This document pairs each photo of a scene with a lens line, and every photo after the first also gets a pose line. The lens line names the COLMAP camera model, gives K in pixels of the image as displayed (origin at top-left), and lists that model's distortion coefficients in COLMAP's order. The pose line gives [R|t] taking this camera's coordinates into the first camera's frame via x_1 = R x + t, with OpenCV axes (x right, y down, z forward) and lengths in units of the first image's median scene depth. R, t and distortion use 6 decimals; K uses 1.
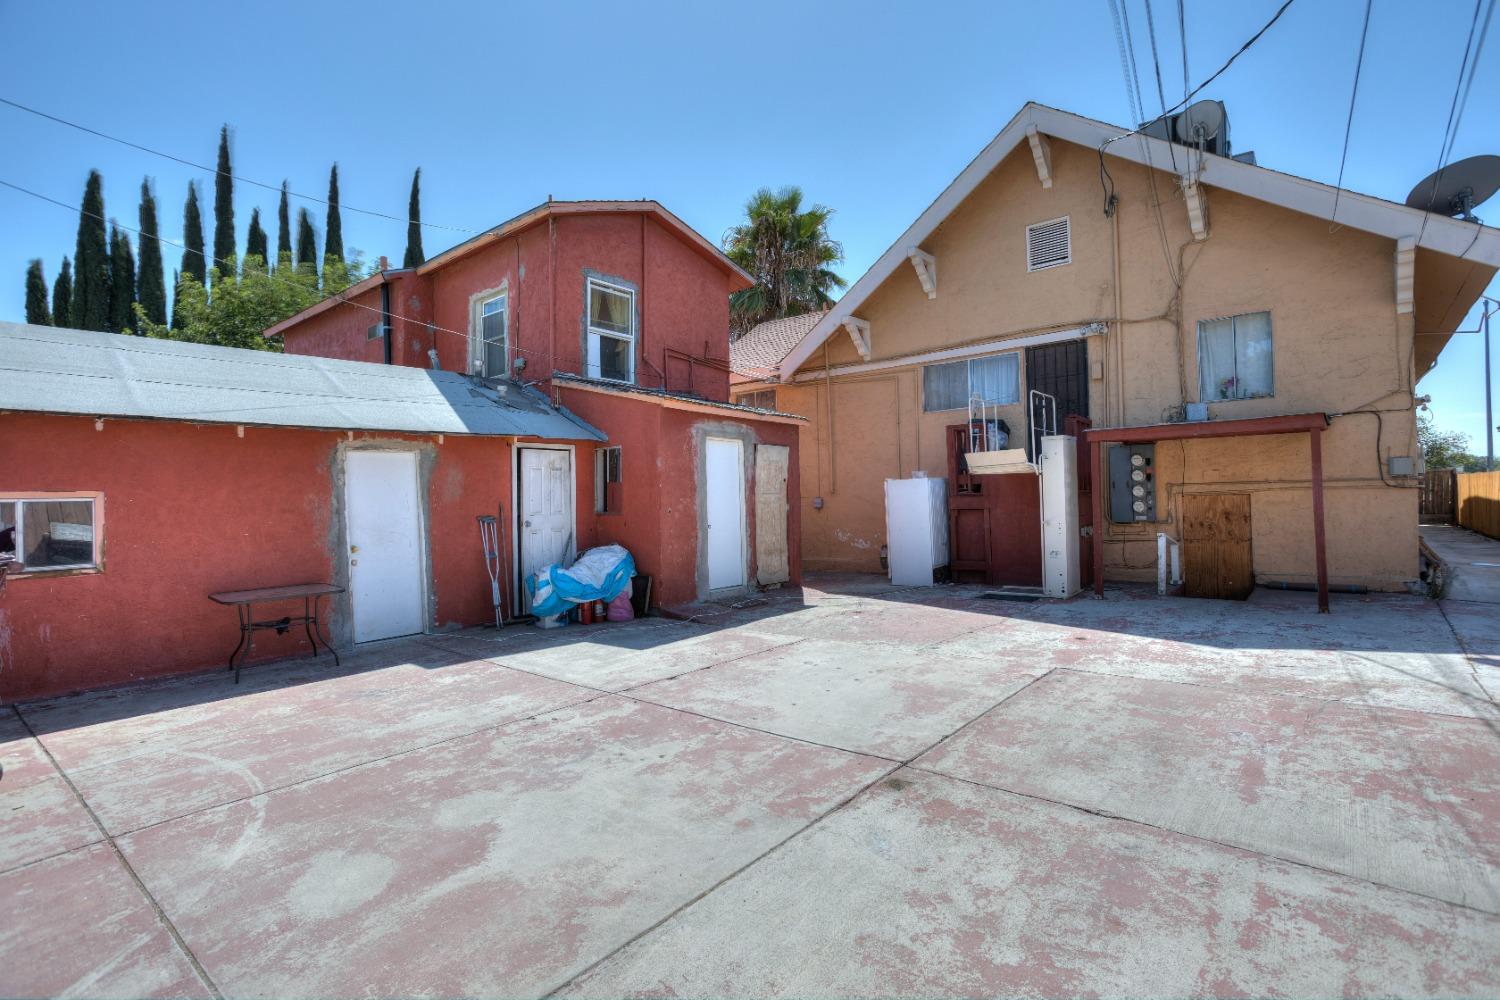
lens RADIAL K [[717.6, 0, 749.9], [0, 717.6, 493.8], [0, 0, 1]] dist [-0.054081, 0.035765]
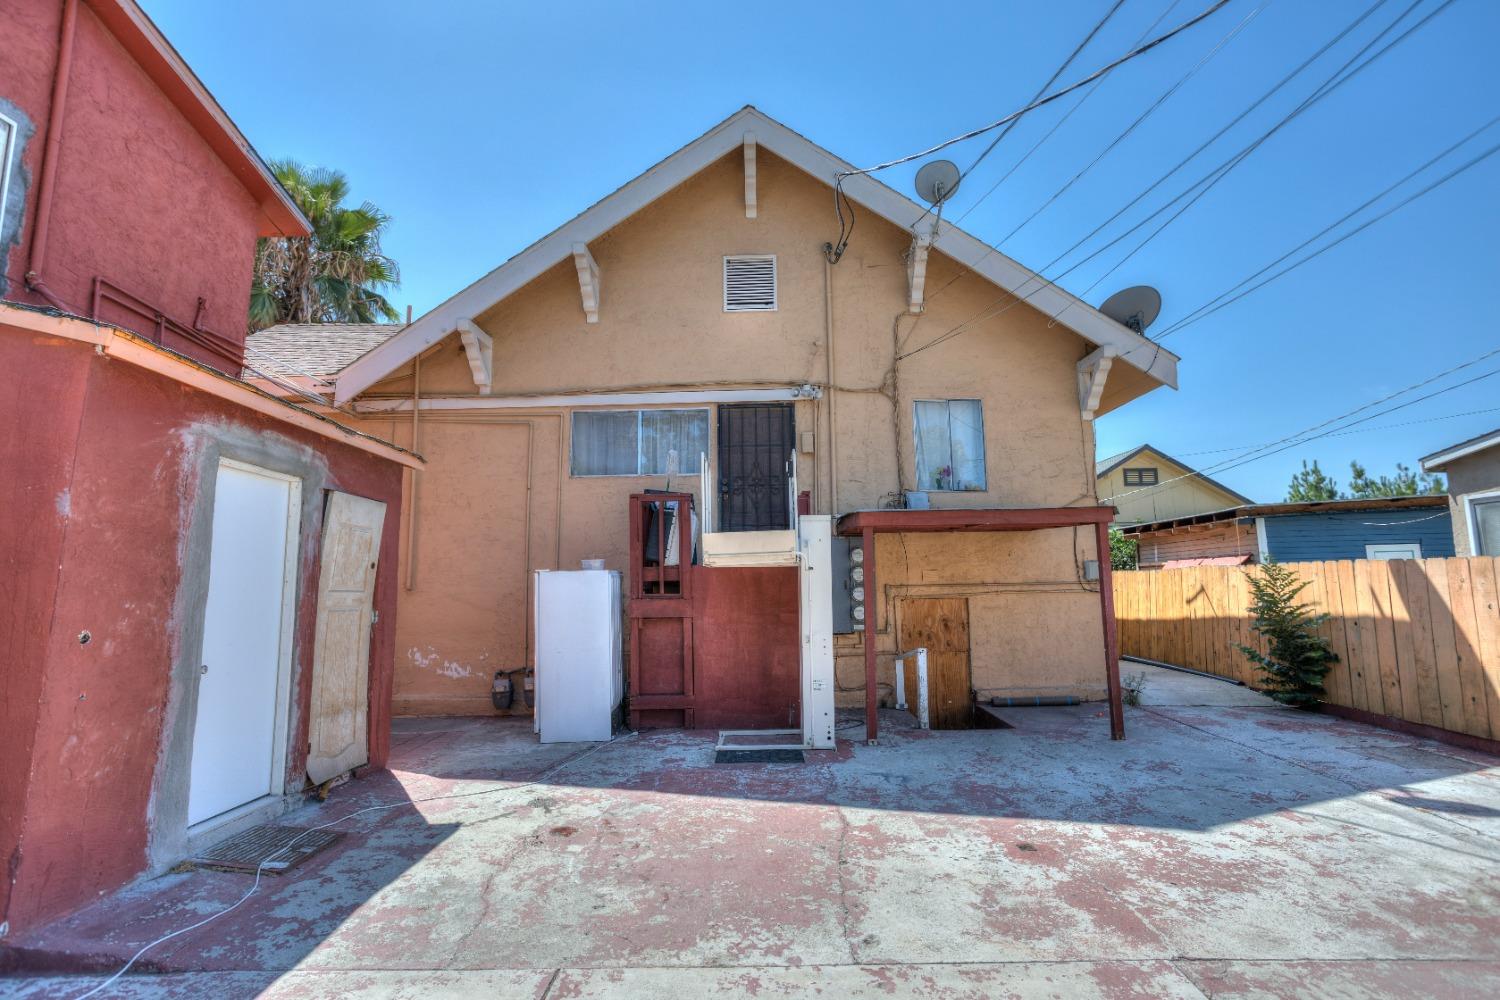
lens RADIAL K [[717.6, 0, 749.9], [0, 717.6, 493.8], [0, 0, 1]] dist [-0.054081, 0.035765]
pose [[0.774179, 0.095500, 0.625721, -0.069706], [-0.009729, 0.990231, -0.139096, -0.001774], [-0.632892, 0.101597, 0.767545, 0.432216]]
